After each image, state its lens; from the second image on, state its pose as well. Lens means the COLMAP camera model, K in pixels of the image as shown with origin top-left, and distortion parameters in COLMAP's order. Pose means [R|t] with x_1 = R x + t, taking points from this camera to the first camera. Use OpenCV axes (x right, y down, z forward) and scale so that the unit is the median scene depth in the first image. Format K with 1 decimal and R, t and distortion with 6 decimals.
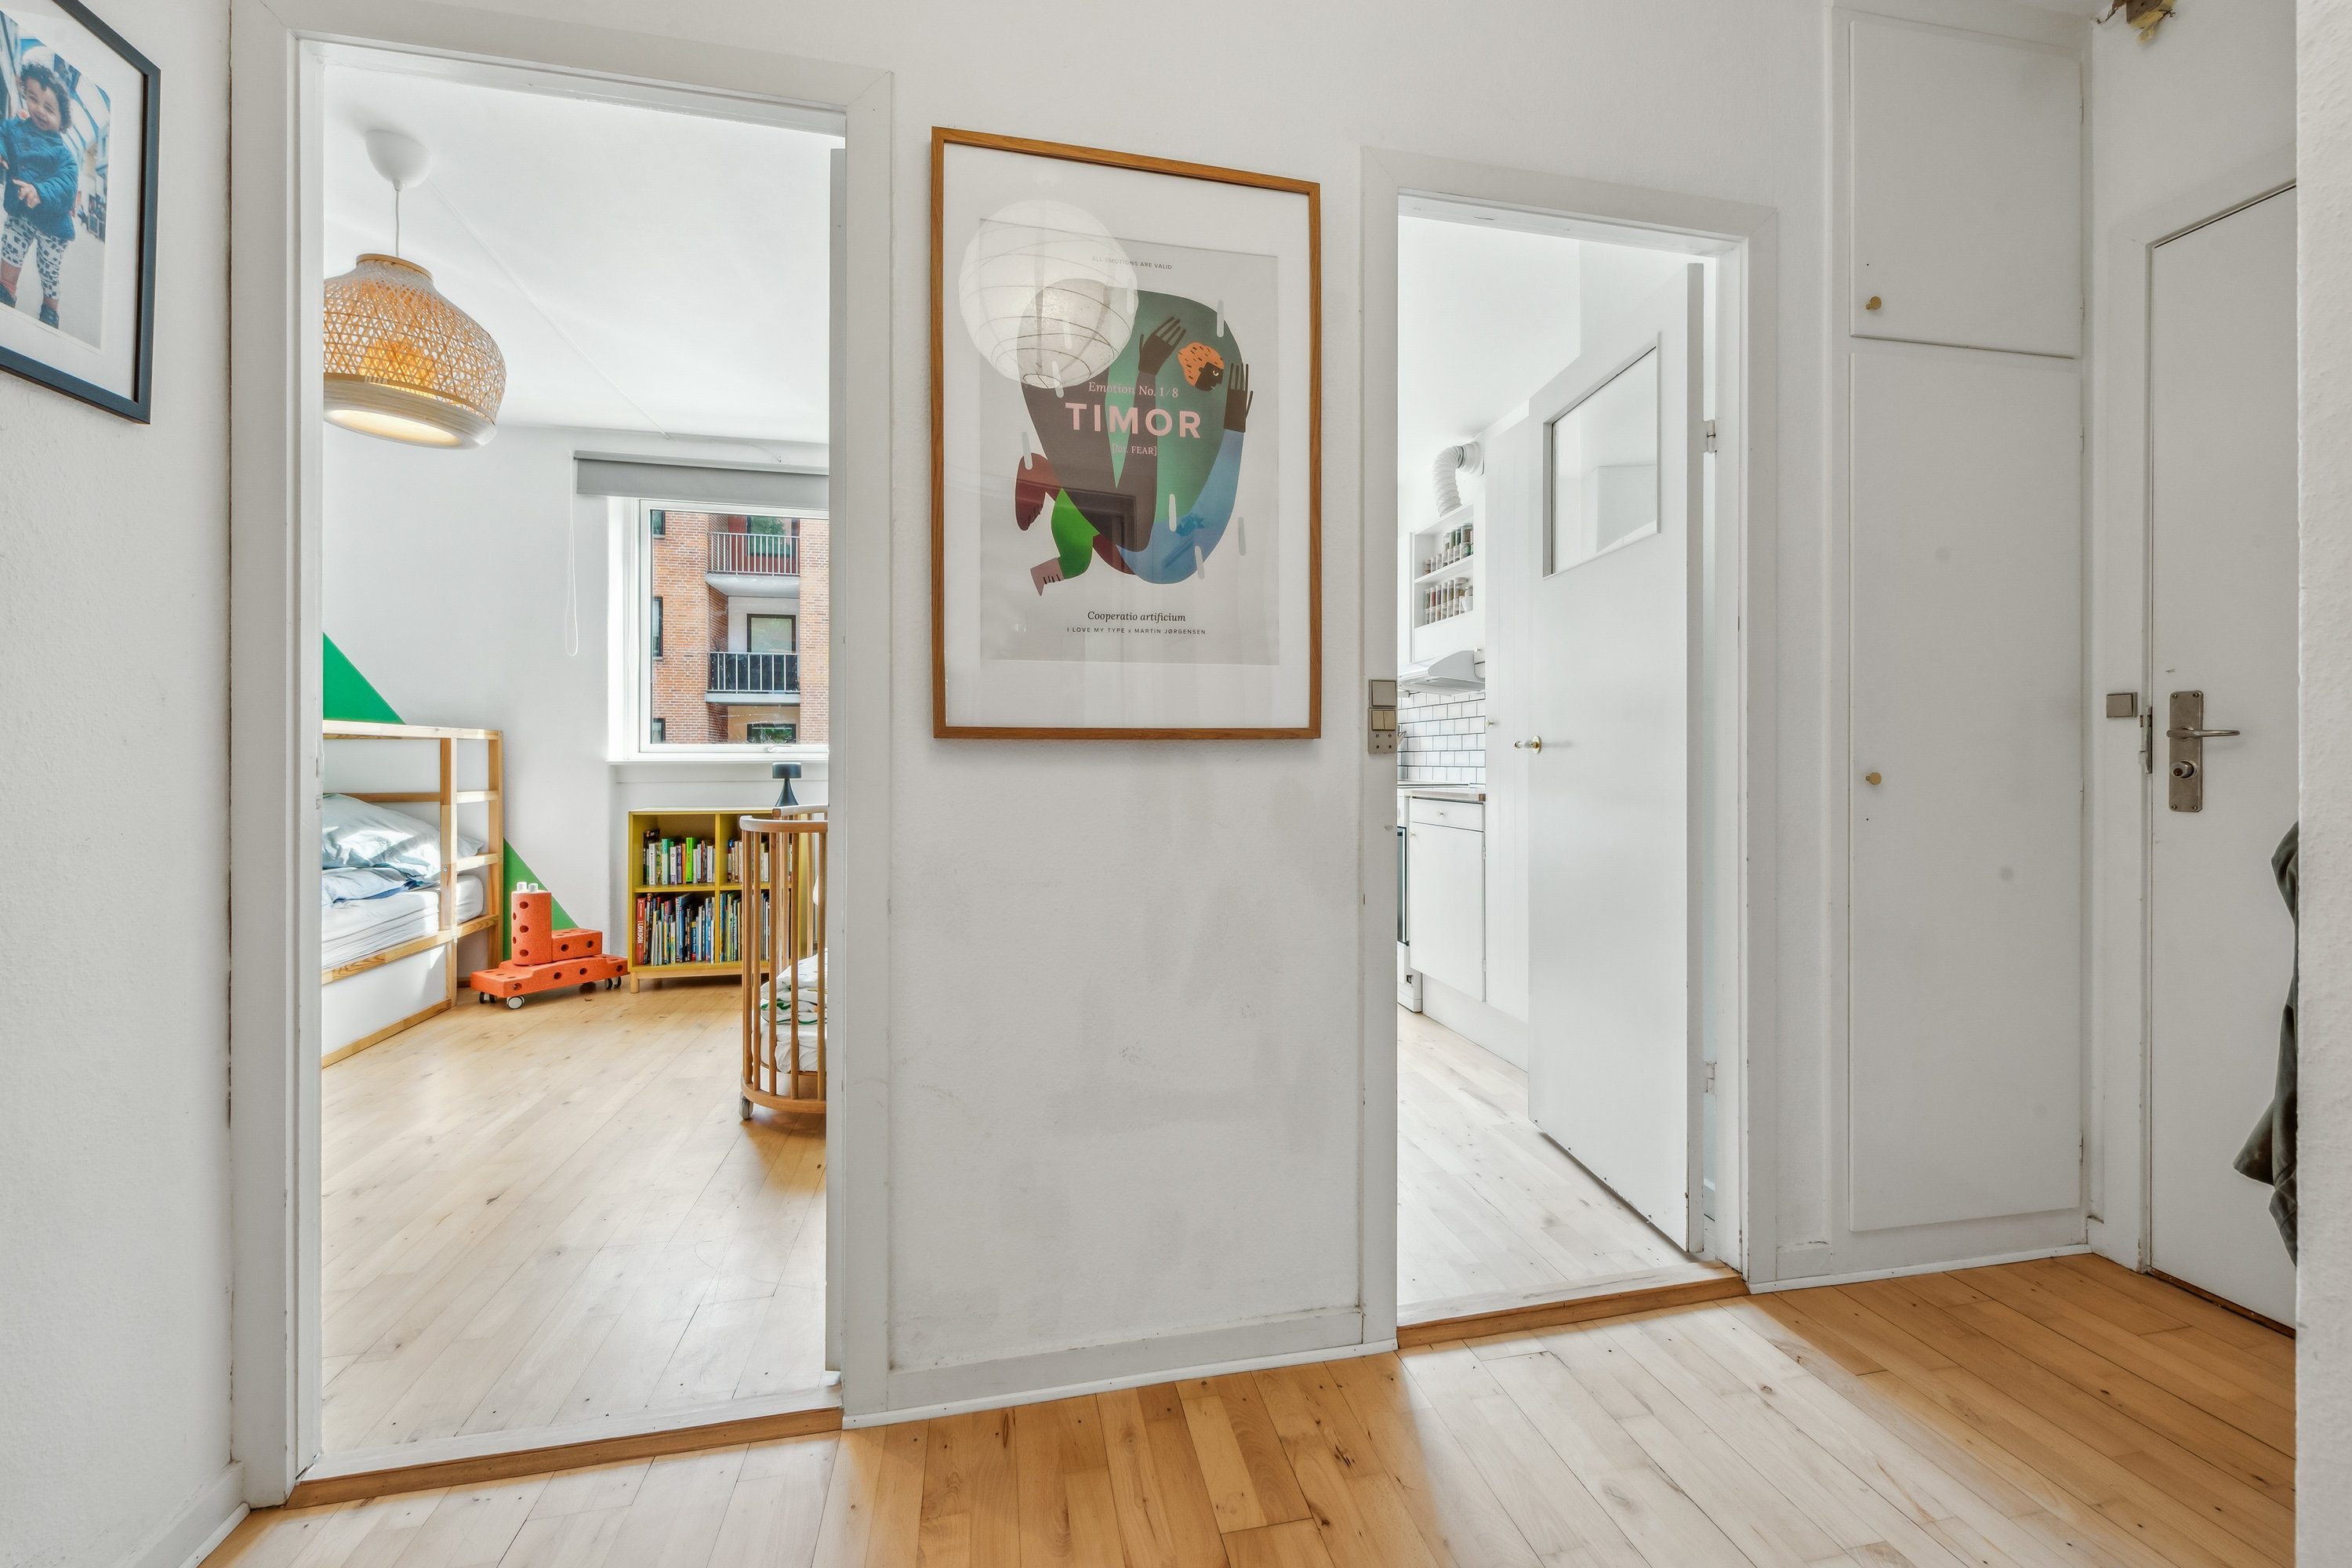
lens RADIAL K [[964.9, 0, 1198.0], [0, 964.9, 756.8], [0, 0, 1]] dist [0.010315, -0.004107]
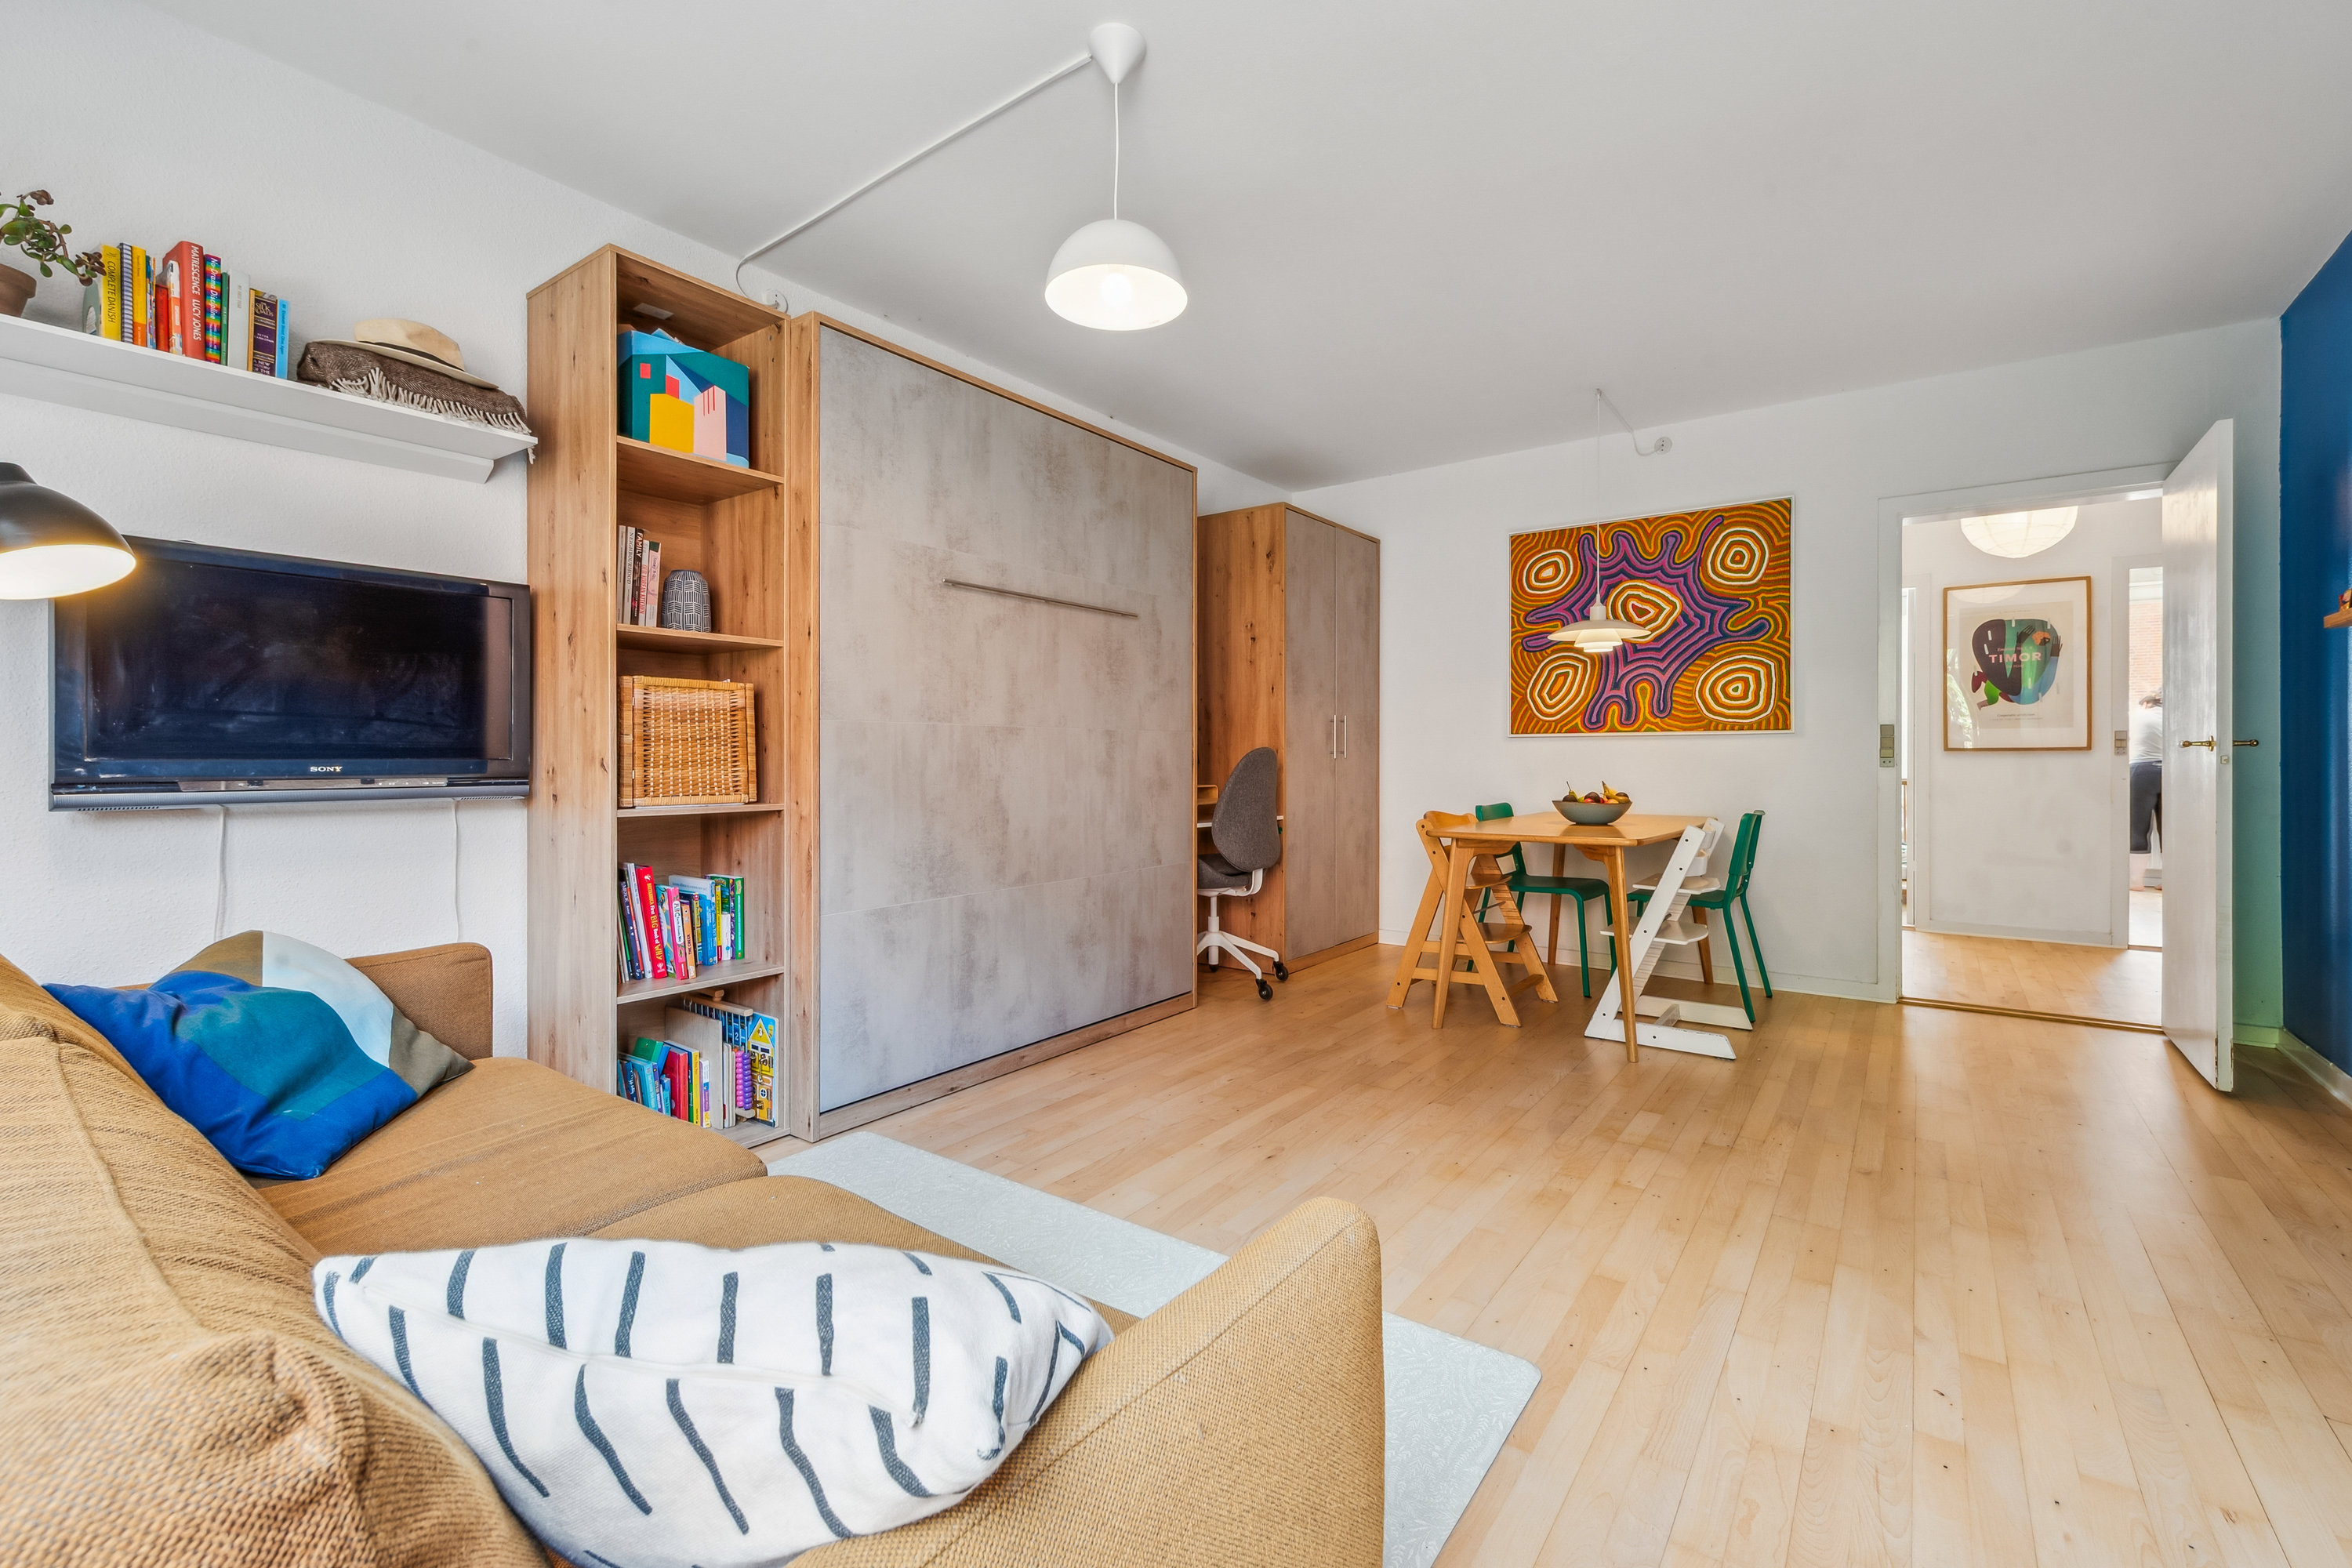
lens RADIAL K [[999.0, 0, 1195.3], [0, 999.0, 757.6], [0, 0, 1]] dist [0.004357, -0.002902]
pose [[0.660911, 0.001669, -0.750463, 0.417704], [0.003014, 0.999984, 0.004878, -0.013033], [0.750458, -0.005486, 0.660895, -2.177076]]
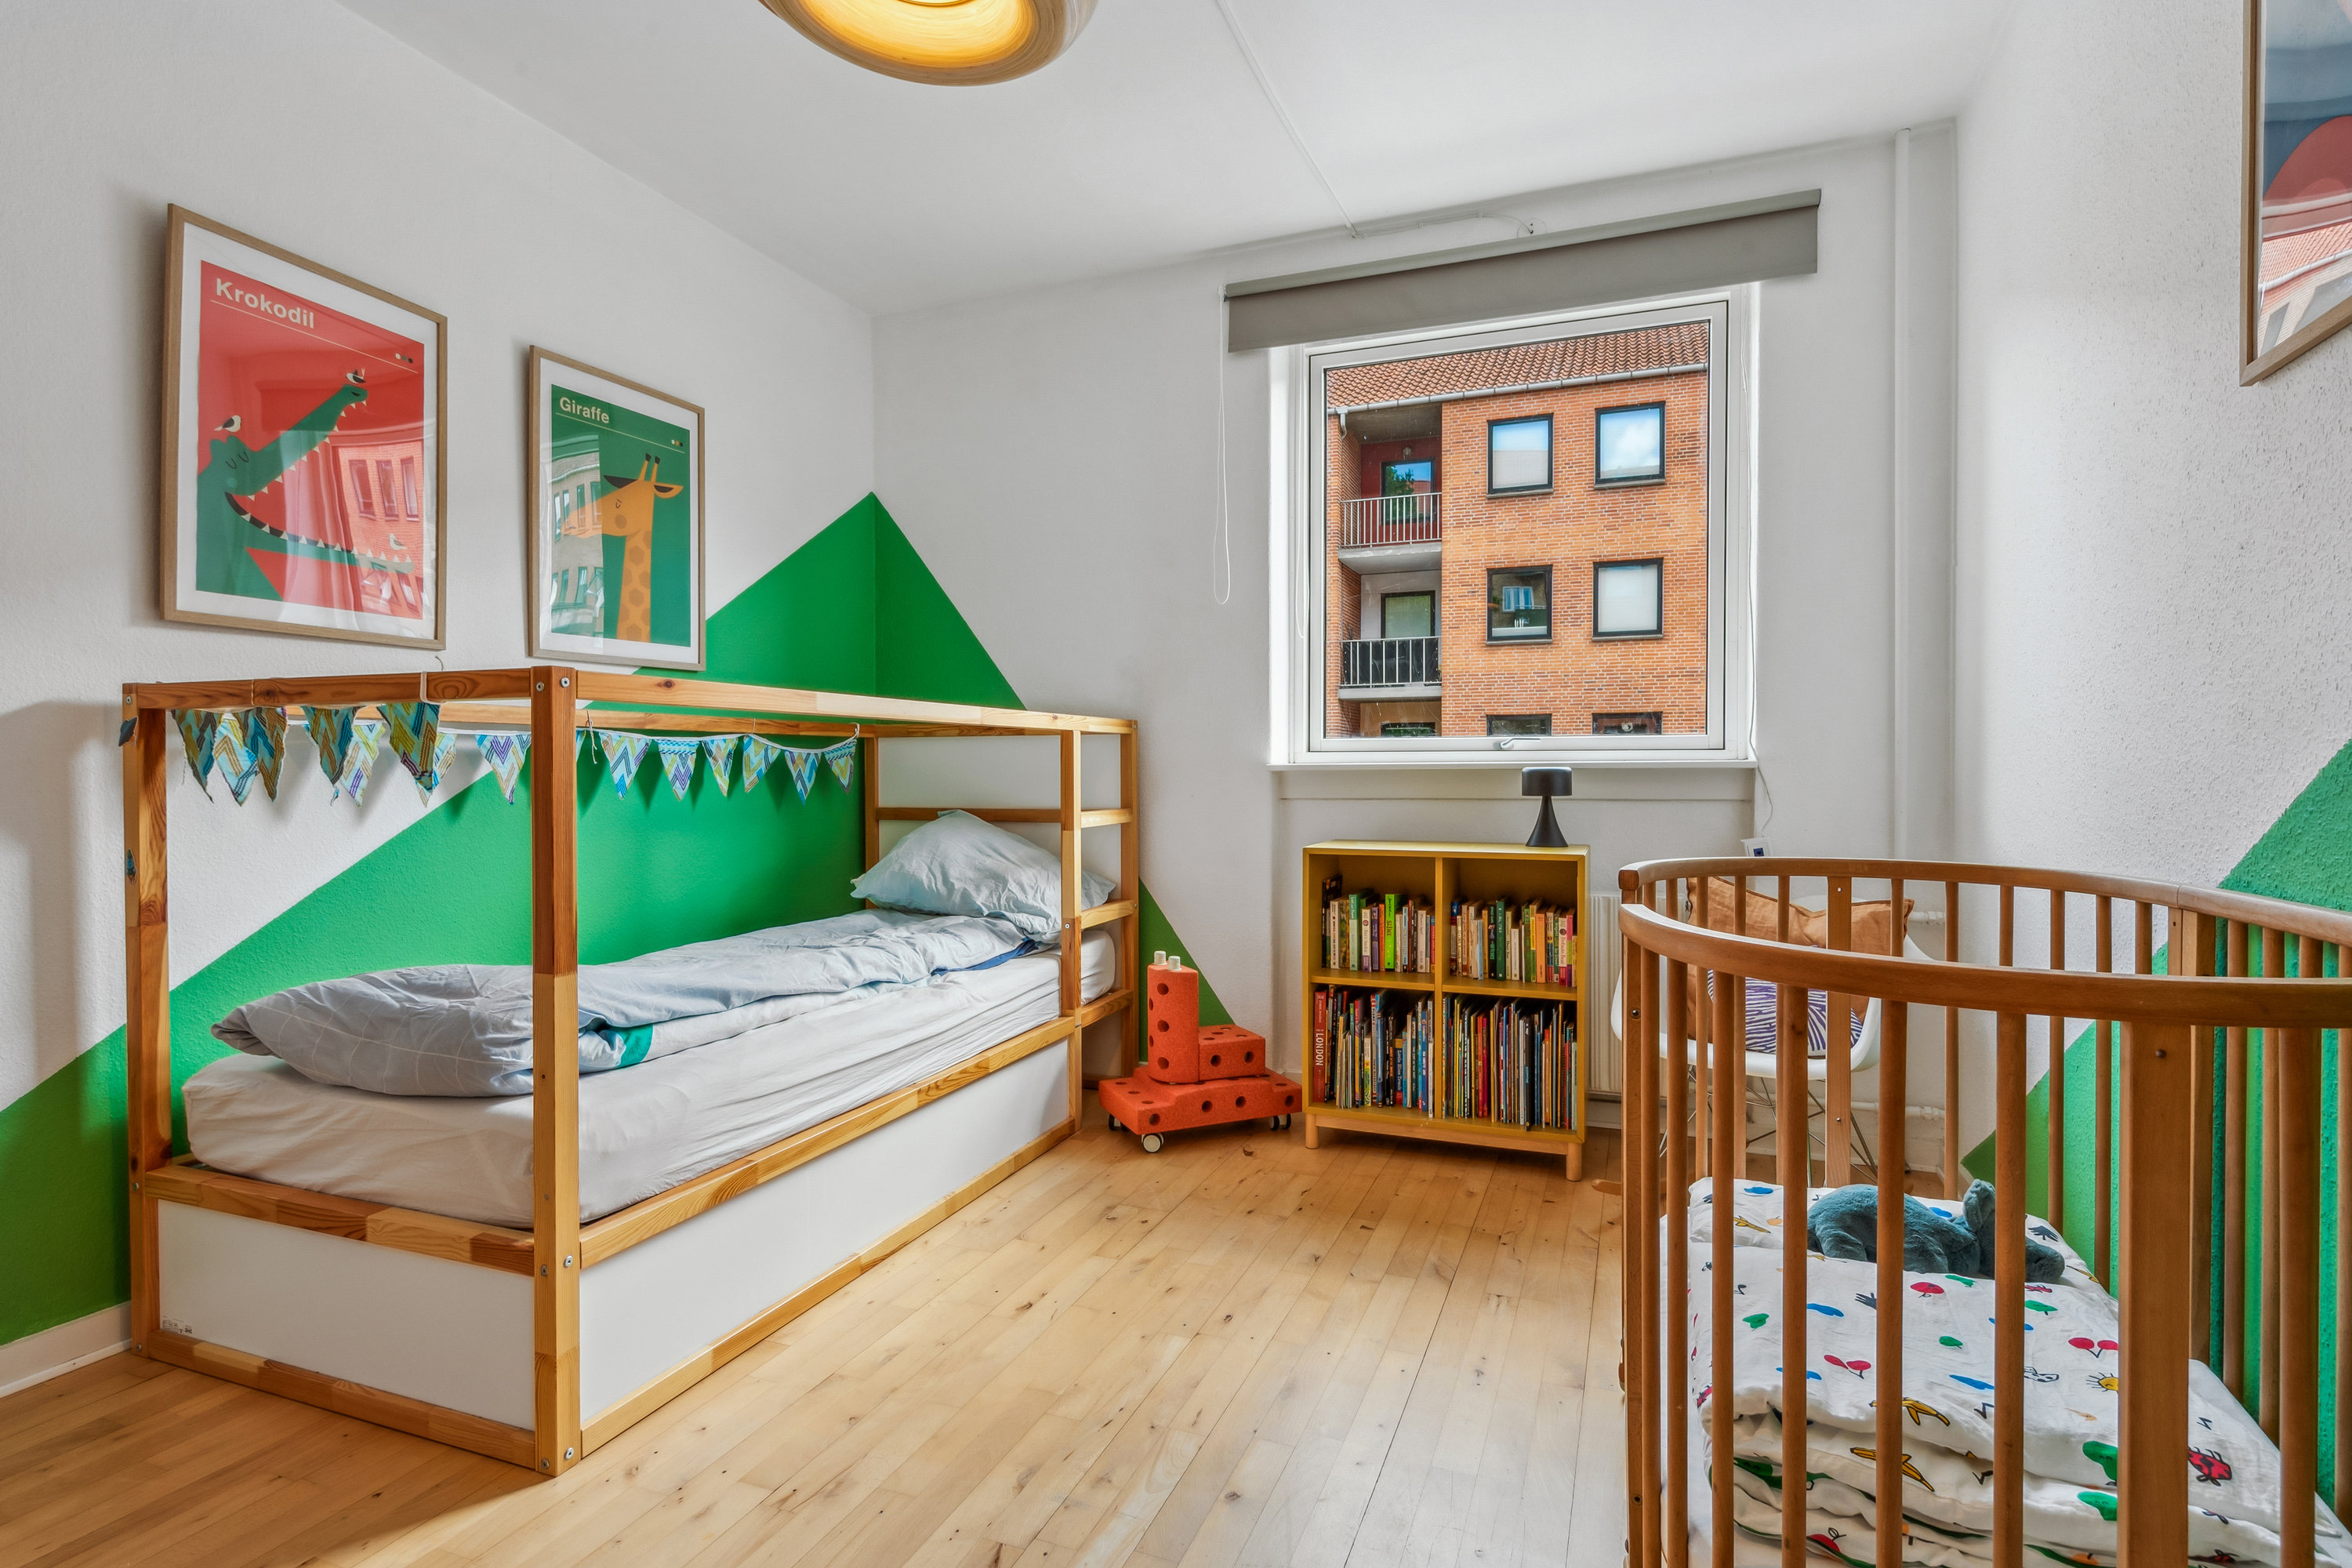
lens RADIAL K [[1076.6, 0, 1186.2], [0, 1076.6, 781.4], [0, 0, 1]] dist [0.001063, 0.000081]
pose [[0.828489, 0.007400, -0.559957, -0.479691], [0.003137, 0.999836, 0.017854, 0.004039], [0.559997, -0.016548, 0.828329, 0.708497]]
